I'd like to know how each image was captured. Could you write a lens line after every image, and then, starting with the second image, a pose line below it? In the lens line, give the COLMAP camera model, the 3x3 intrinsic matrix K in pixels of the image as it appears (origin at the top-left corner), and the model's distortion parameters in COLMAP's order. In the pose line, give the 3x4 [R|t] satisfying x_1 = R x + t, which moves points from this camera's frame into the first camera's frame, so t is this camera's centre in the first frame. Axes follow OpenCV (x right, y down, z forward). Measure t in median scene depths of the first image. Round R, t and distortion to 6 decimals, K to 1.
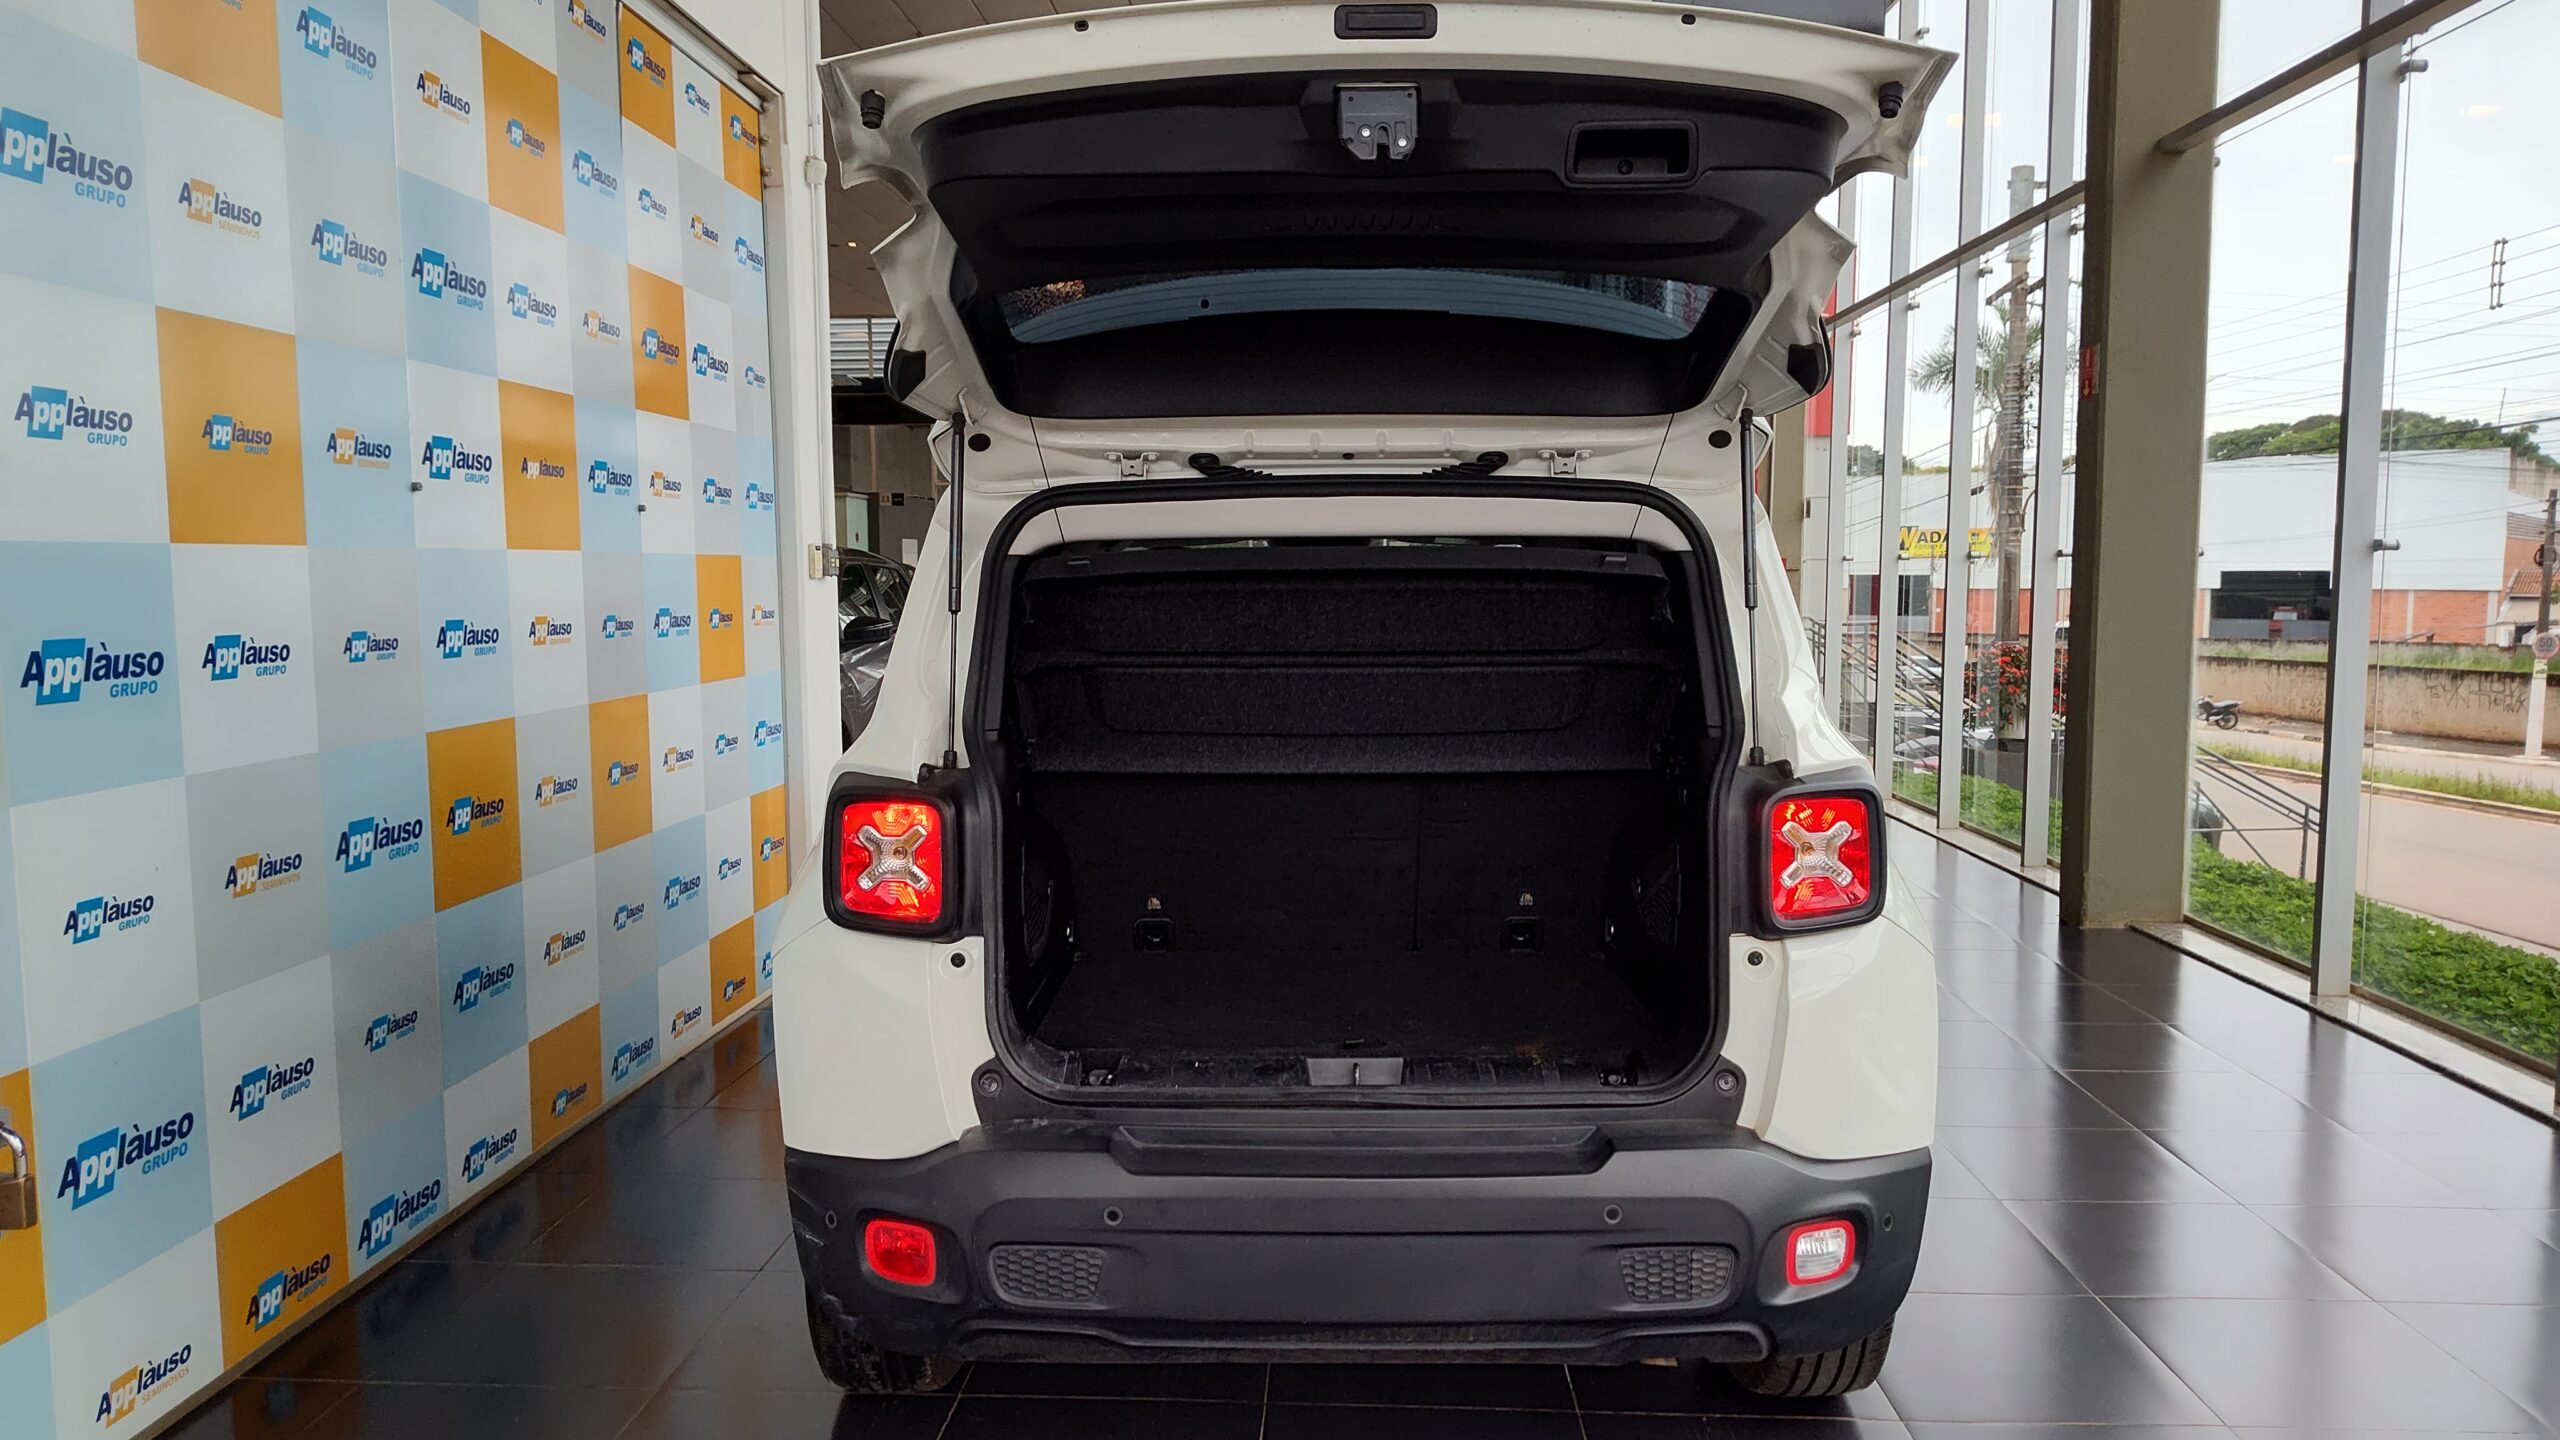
lens RADIAL K [[1777.9, 0, 1280.0], [0, 1777.9, 720.0], [0, 0, 1]] dist [-0.002044, -0.002294]
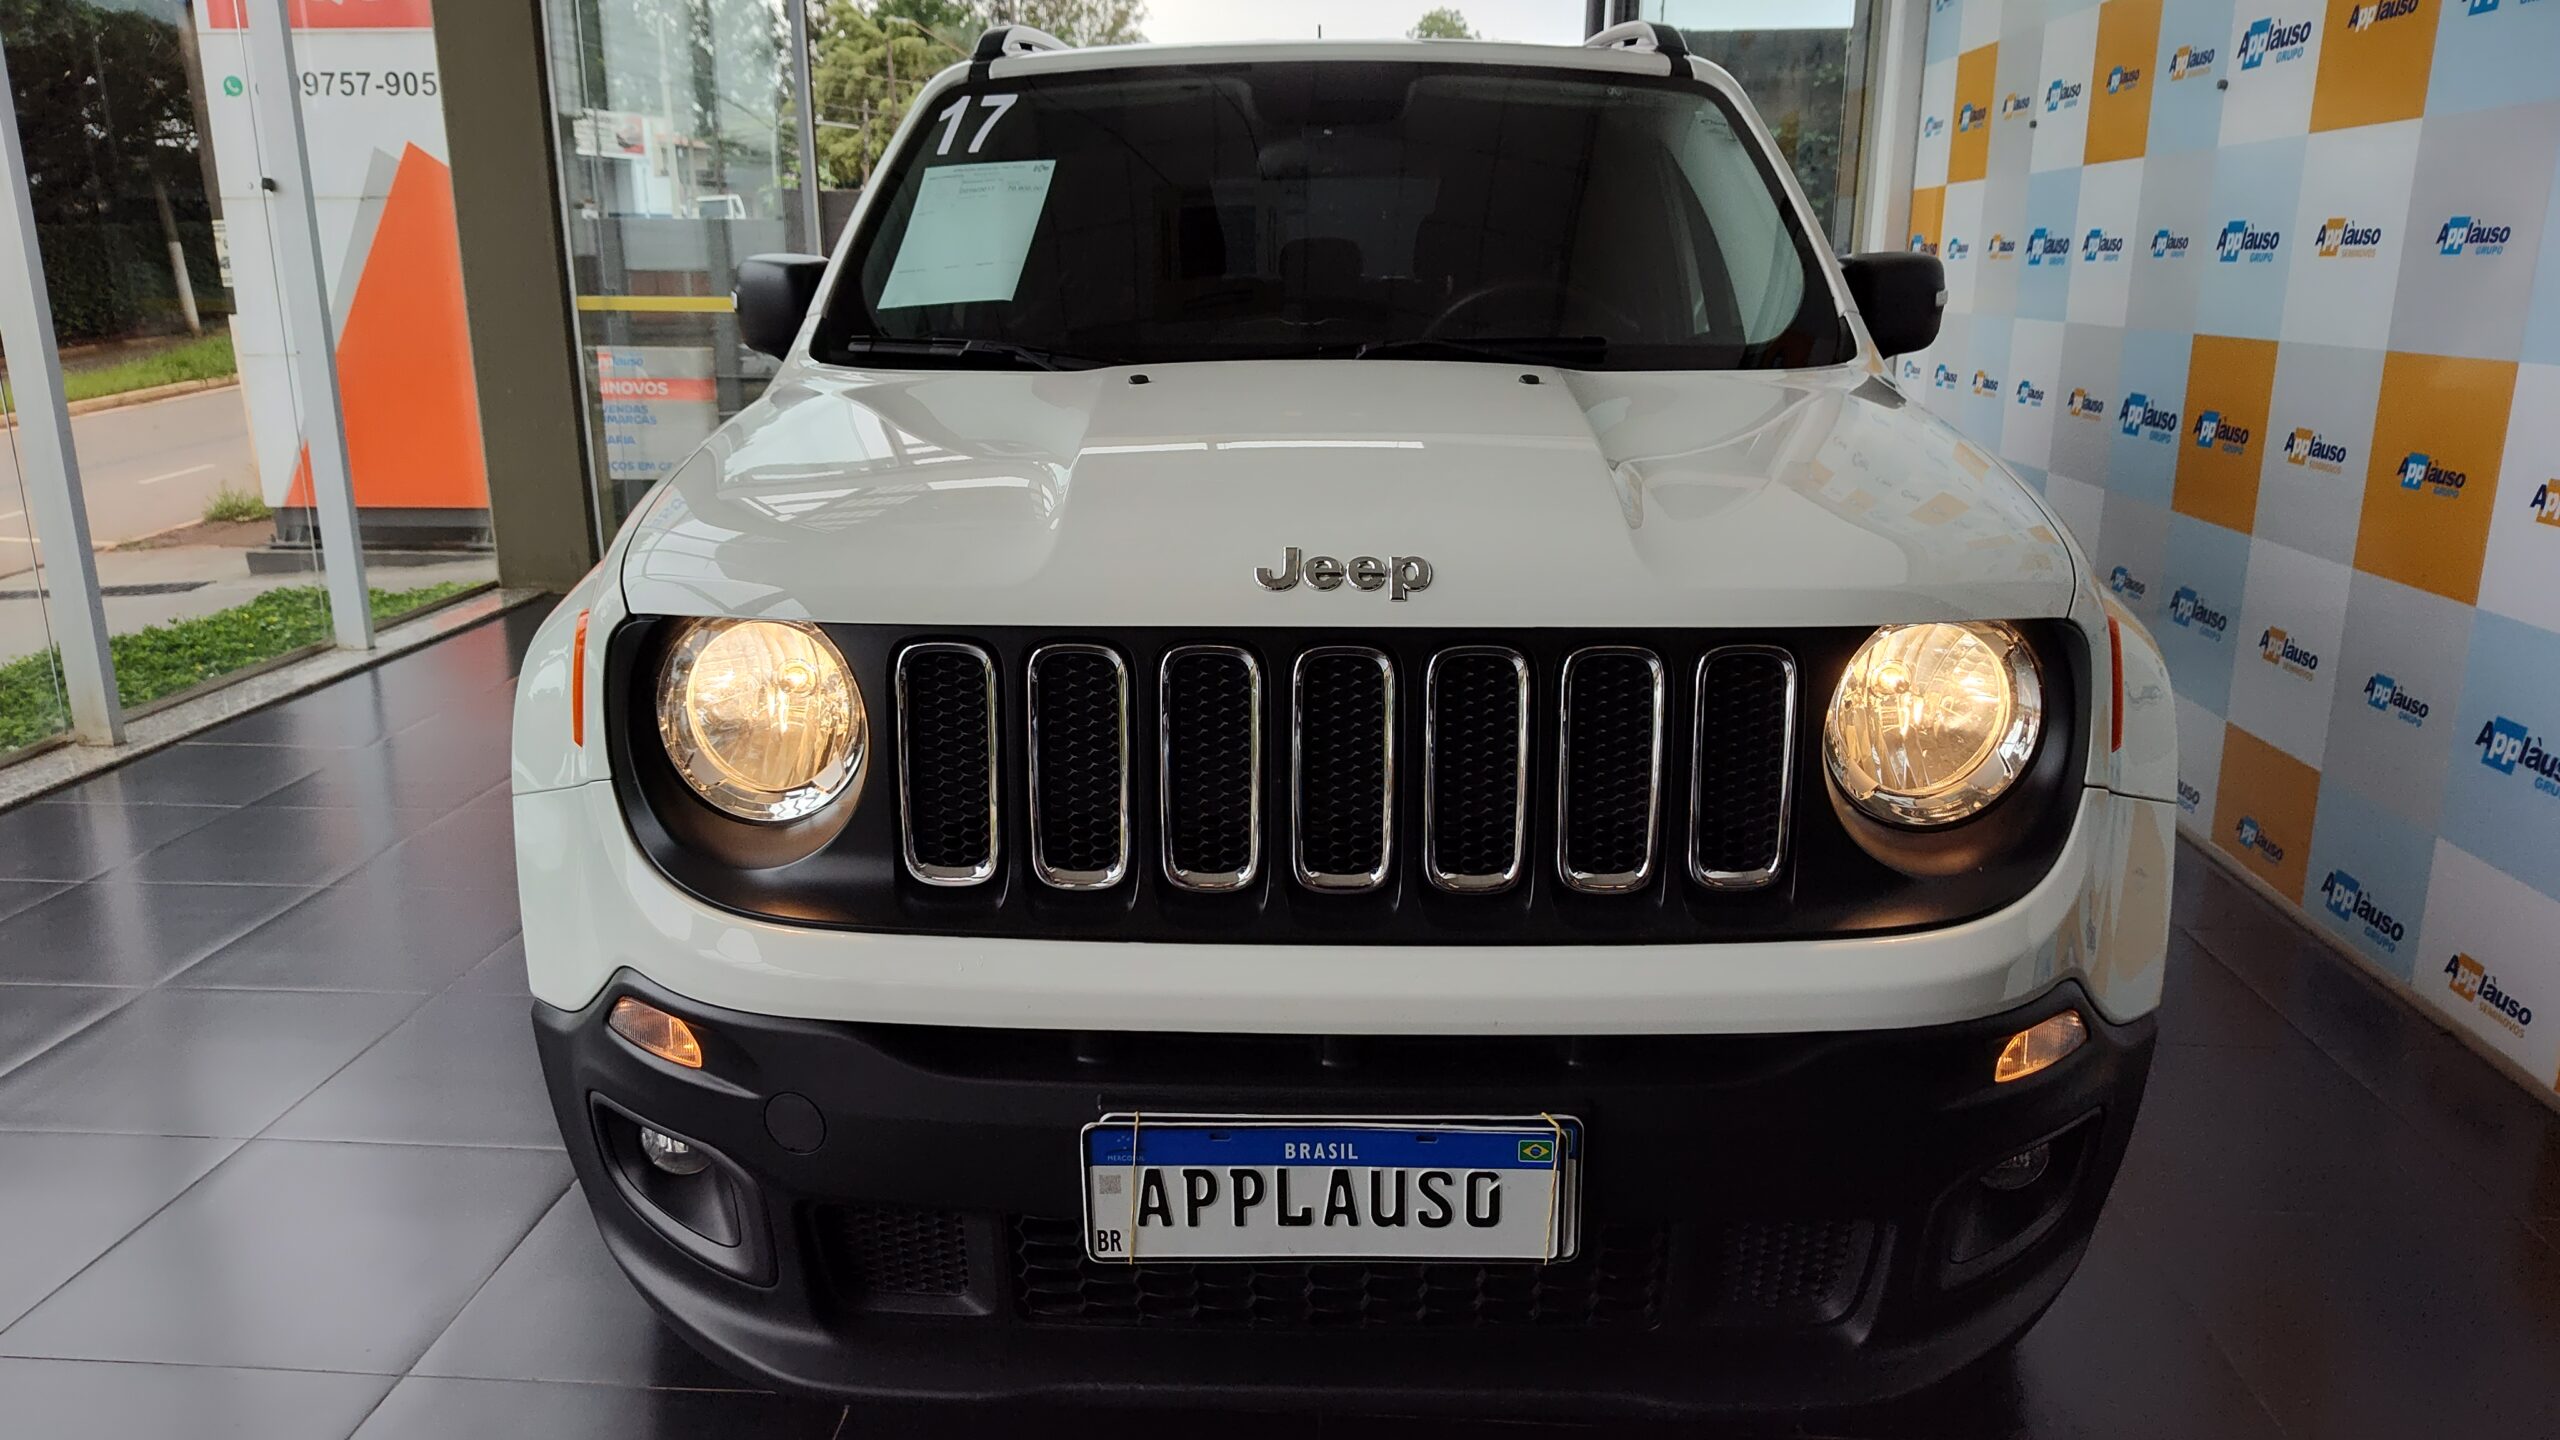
lens RADIAL K [[1777.9, 0, 1280.0], [0, 1777.9, 720.0], [0, 0, 1]] dist [-0.002044, -0.002294]
pose [[-0.999957, 0.003419, 0.008656, 0.040372], [0.006099, 0.943247, 0.332037, -0.117387], [-0.007029, 0.332075, -0.943227, 1.895562]]
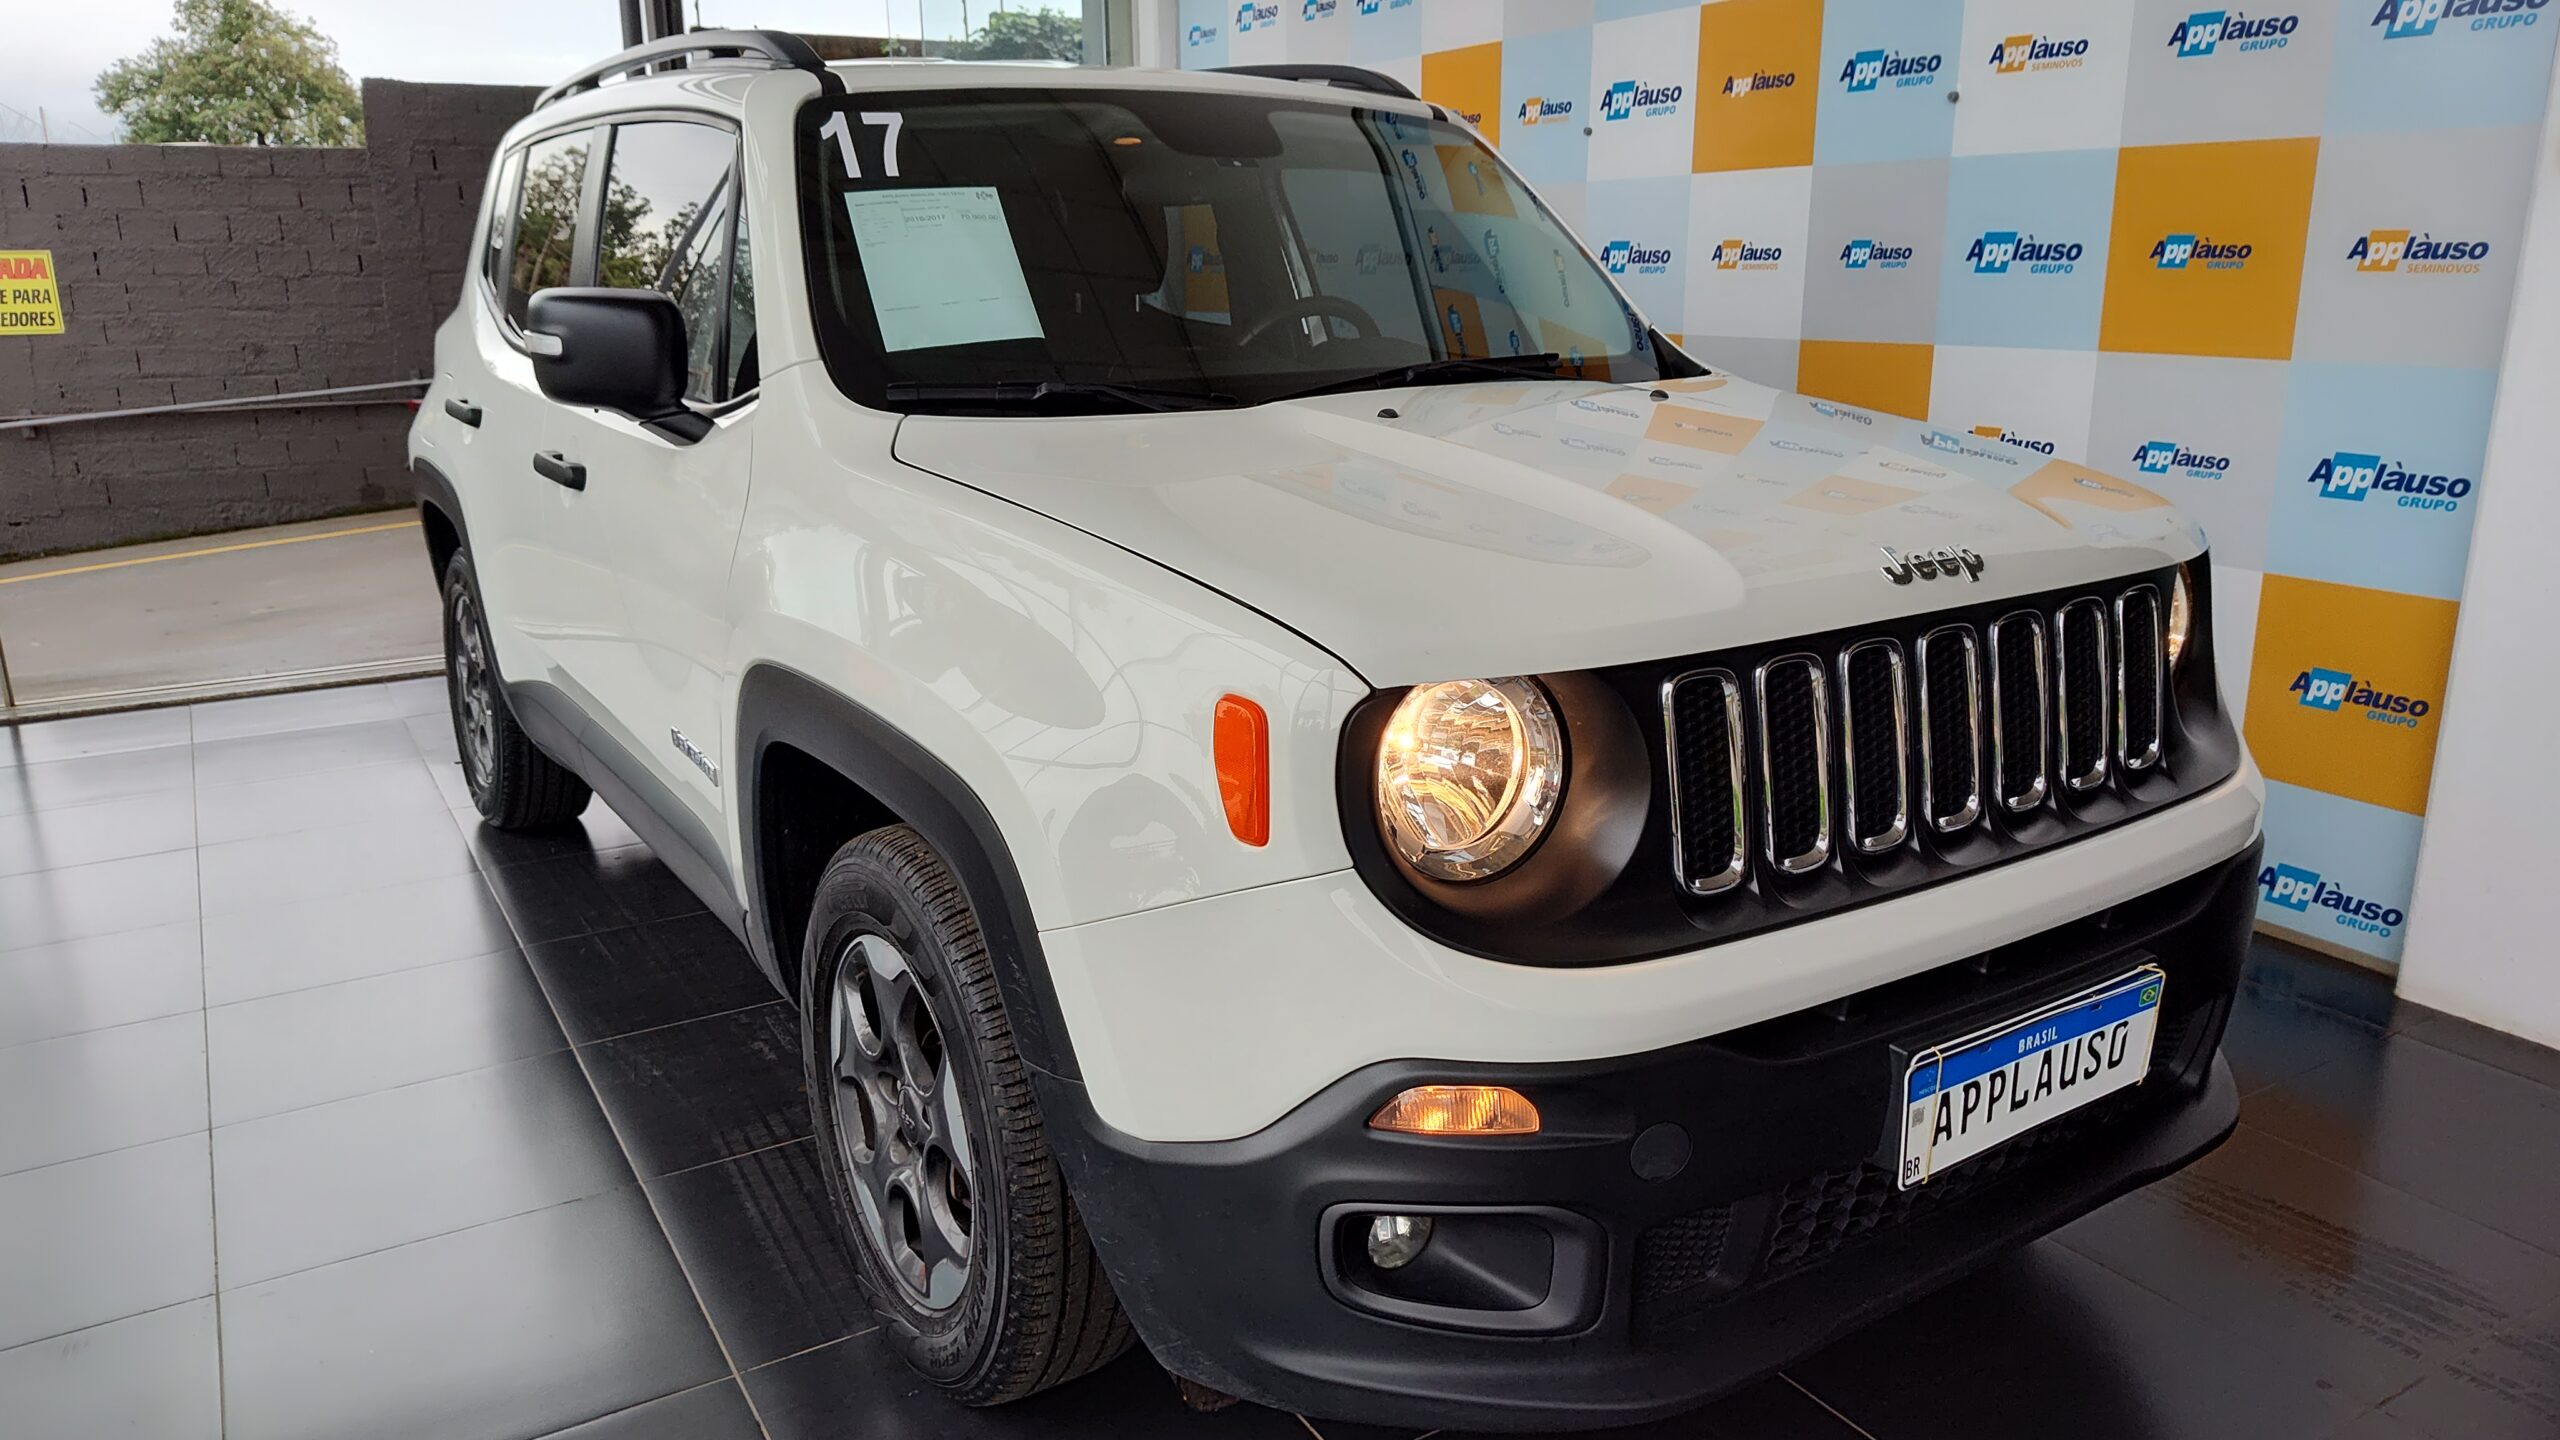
lens RADIAL K [[1755.9, 0, 1280.0], [0, 1755.9, 720.0], [0, 0, 1]] dist [-0.000851, -0.000254]
pose [[-0.830212, 0.155268, -0.535388, 0.390994], [-0.032448, 0.945338, 0.324473, -0.121399], [0.556503, 0.286754, -0.779793, 1.797174]]
